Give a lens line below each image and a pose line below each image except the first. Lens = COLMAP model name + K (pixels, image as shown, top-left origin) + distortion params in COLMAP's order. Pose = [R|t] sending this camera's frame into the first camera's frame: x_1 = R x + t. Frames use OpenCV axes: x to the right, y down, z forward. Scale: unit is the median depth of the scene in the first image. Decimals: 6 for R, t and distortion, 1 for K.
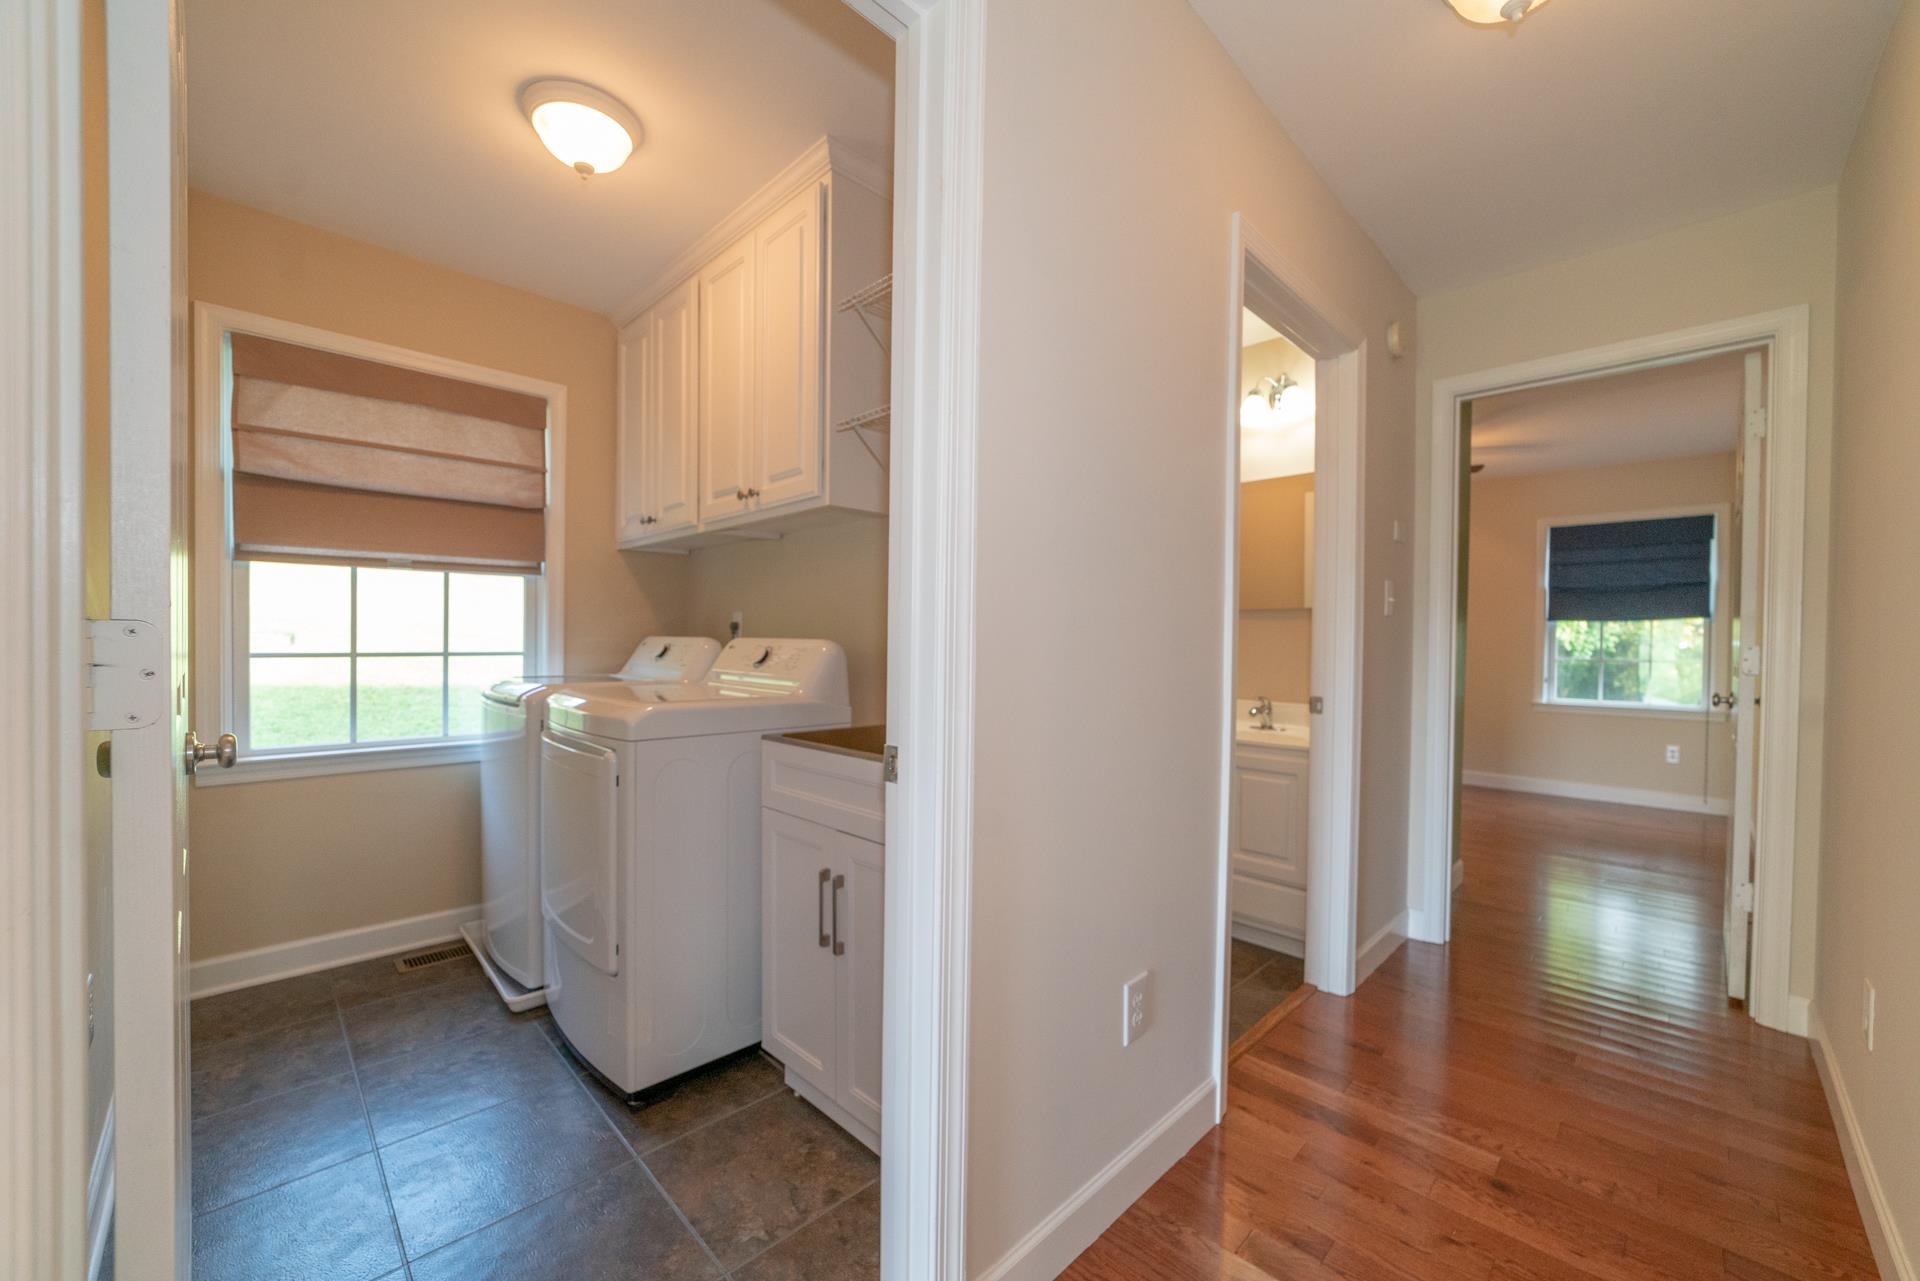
lens RADIAL K [[738.9, 0, 966.0], [0, 738.9, 648.9], [0, 0, 1]] dist [-0.022386, 0.007548]
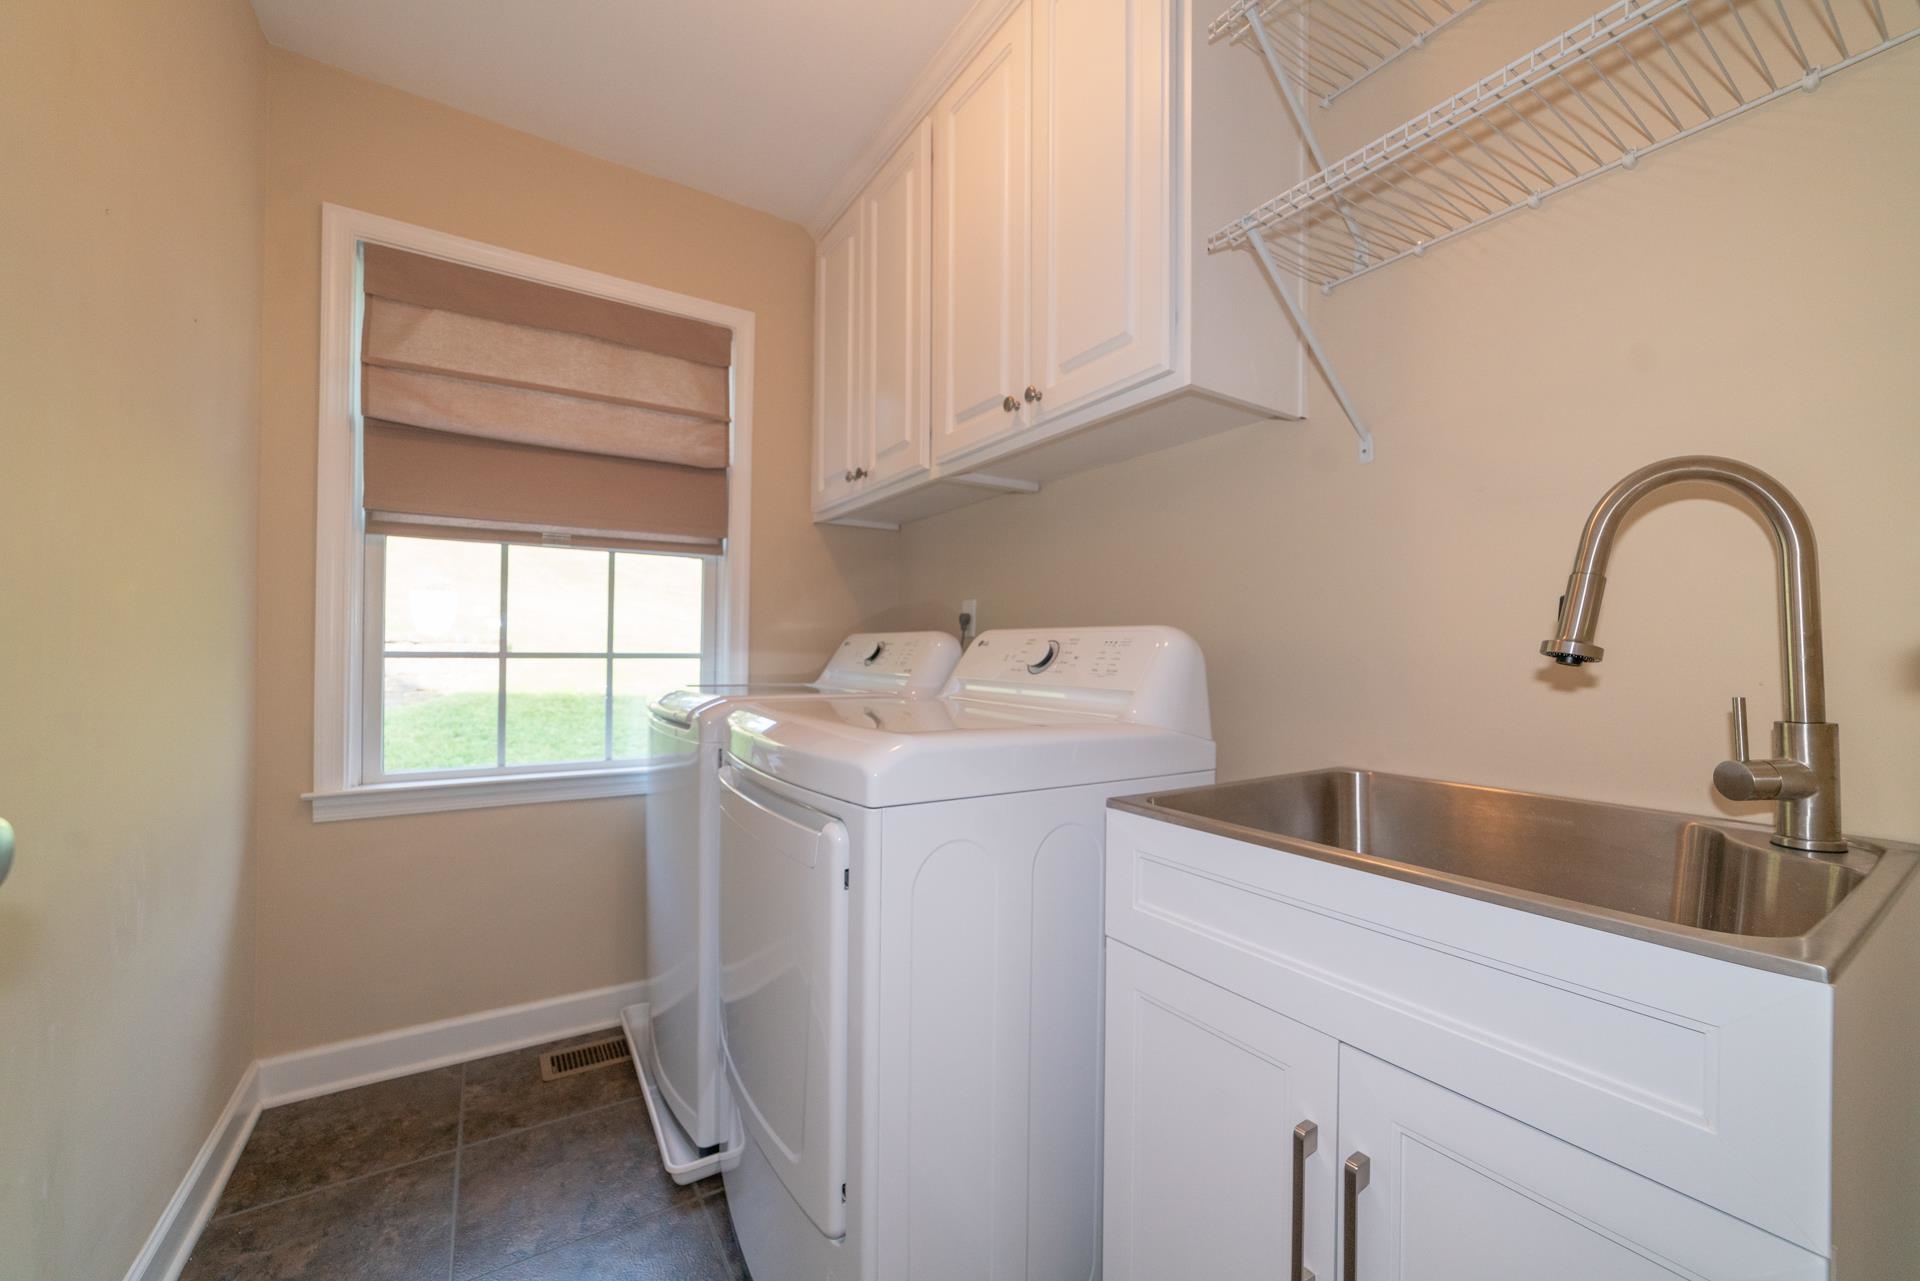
lens RADIAL K [[738.9, 0, 966.0], [0, 738.9, 648.9], [0, 0, 1]] dist [-0.022386, 0.007548]
pose [[0.978838, -0.000927, -0.204636, -0.188048], [-0.003256, 0.999793, -0.020099, 0.015467], [0.204613, 0.020340, 0.978632, 0.327872]]
